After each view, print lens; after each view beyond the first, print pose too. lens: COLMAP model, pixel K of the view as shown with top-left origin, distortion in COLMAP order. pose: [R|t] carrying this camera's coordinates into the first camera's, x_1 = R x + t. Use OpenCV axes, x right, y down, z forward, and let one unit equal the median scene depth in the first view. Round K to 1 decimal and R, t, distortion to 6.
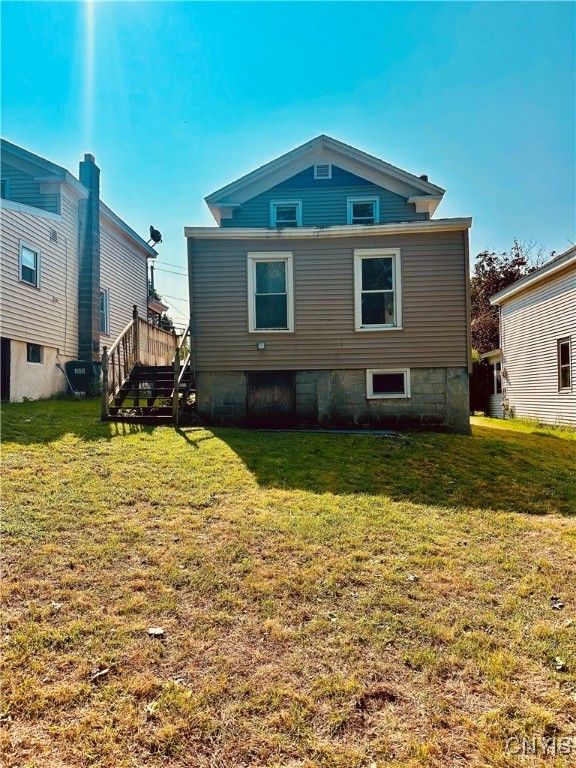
lens RADIAL K [[542.5, 0, 288.9], [0, 542.5, 387.6], [0, 0, 1]] dist [0.089499, -0.127550]
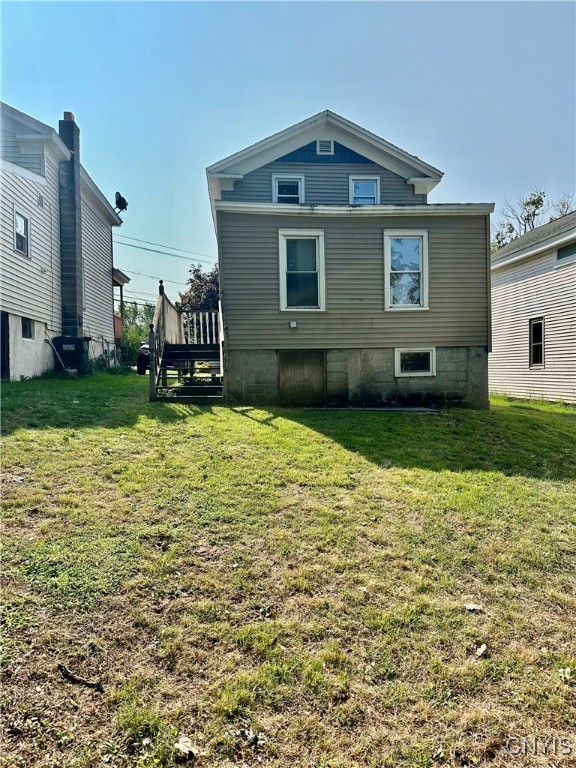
lens RADIAL K [[542.5, 0, 290.3], [0, 542.5, 387.2], [0, 0, 1]] dist [0.089499, -0.127550]
pose [[0.987803, -0.007532, 0.155527, -0.211183], [0.000194, 0.998888, 0.047141, -0.008288], [-0.155709, -0.046536, 0.986706, 0.010471]]
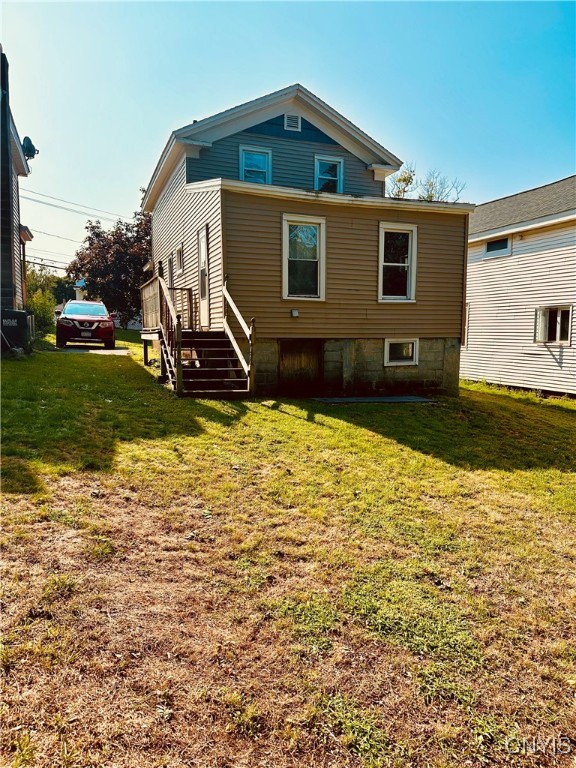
lens RADIAL K [[542.5, 0, 288.7], [0, 542.5, 389.8], [0, 0, 1]] dist [0.089499, -0.127550]
pose [[0.915366, -0.023796, 0.401918, -0.460408], [-0.027418, 0.992251, 0.121190, -0.057397], [-0.401687, -0.121953, 0.907620, 0.086509]]
